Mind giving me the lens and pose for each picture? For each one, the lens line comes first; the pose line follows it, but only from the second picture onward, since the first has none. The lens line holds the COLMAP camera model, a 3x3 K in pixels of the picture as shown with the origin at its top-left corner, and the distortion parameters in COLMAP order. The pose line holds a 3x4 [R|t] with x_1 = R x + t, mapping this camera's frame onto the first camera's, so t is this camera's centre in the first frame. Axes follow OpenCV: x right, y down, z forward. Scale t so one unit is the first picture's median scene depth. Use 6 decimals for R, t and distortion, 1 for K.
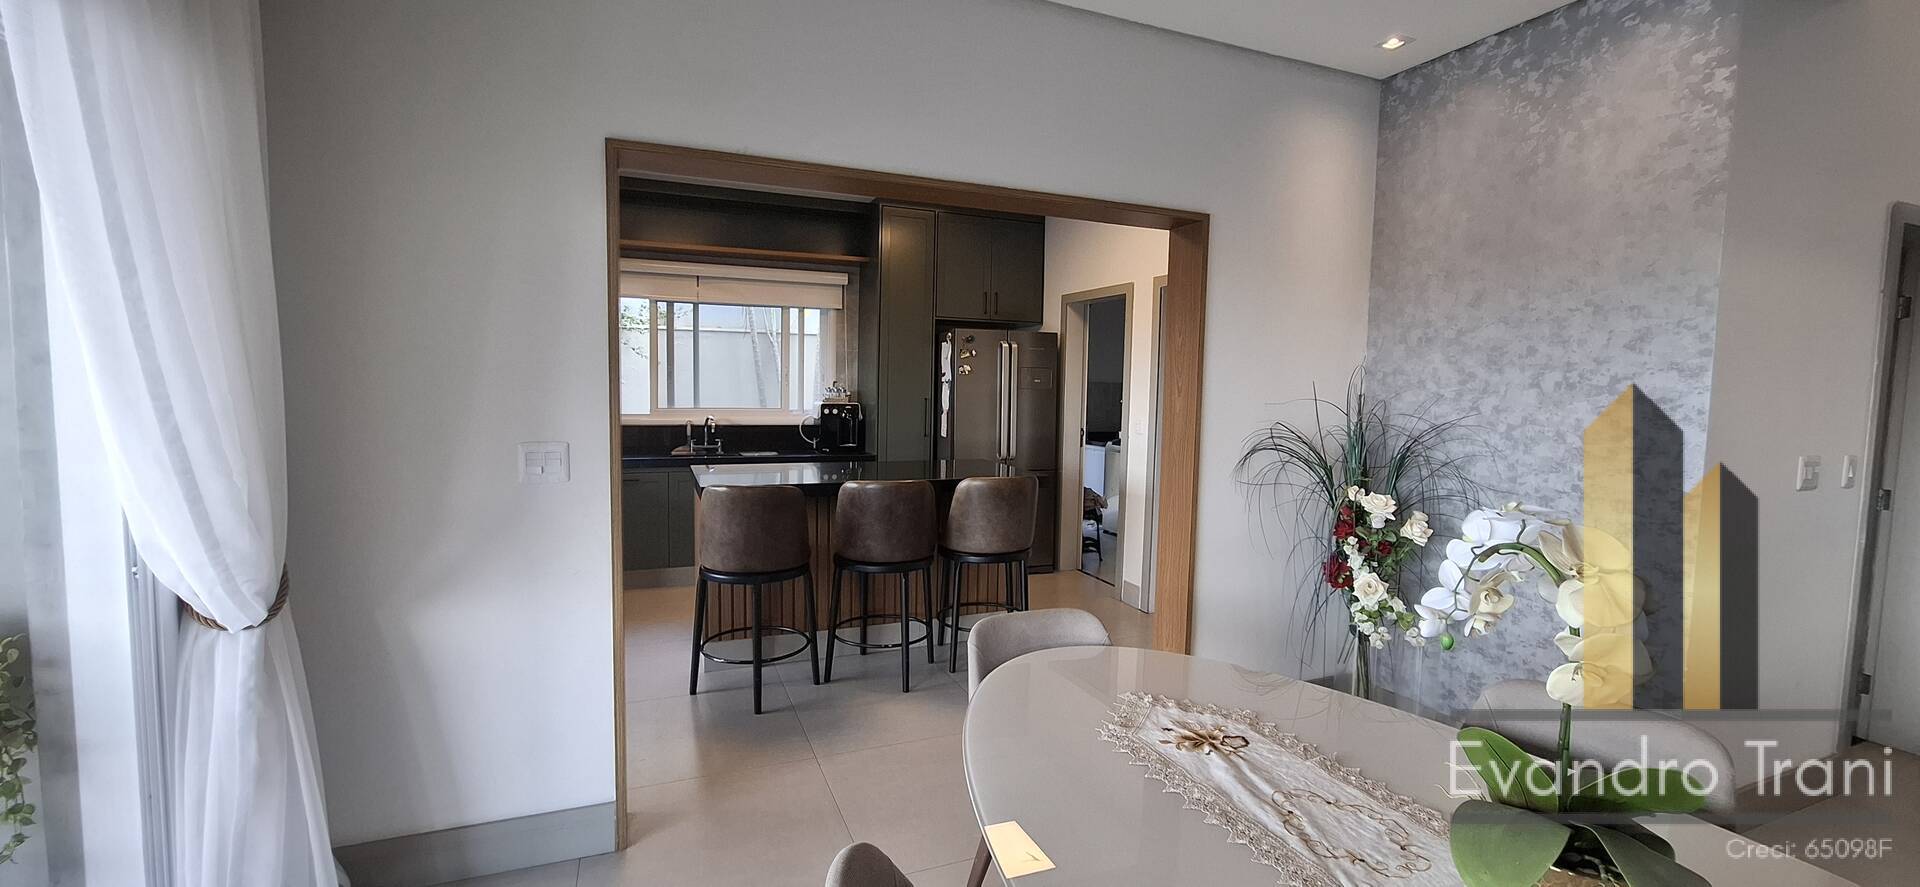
lens RADIAL K [[763.7, 0, 958.7], [0, 763.7, 438.5], [0, 0, 1]] dist [-0.006388, 0.000923]
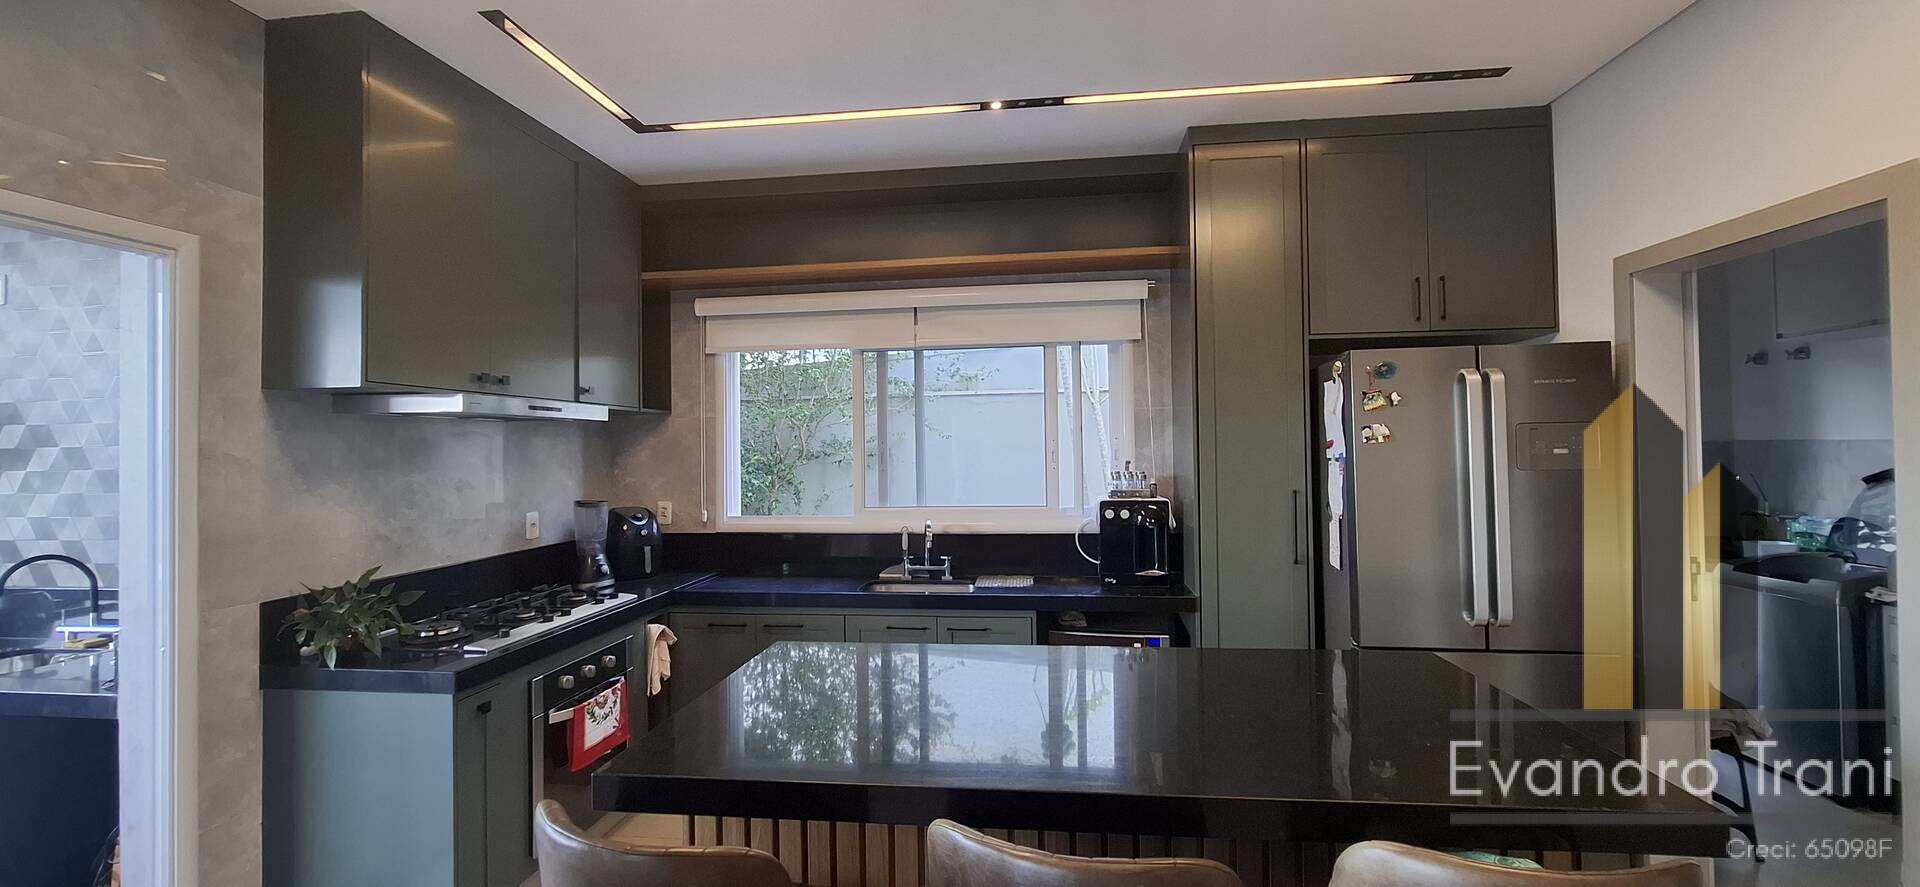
lens RADIAL K [[763.7, 0, 971.6], [0, 763.7, 430.8], [0, 0, 1]] dist [-0.006388, 0.000923]
pose [[0.882037, -0.040527, -0.469435, 0.008691], [-0.003396, 0.995721, -0.092344, -0.044545], [0.471168, 0.083046, 0.878125, 0.435848]]
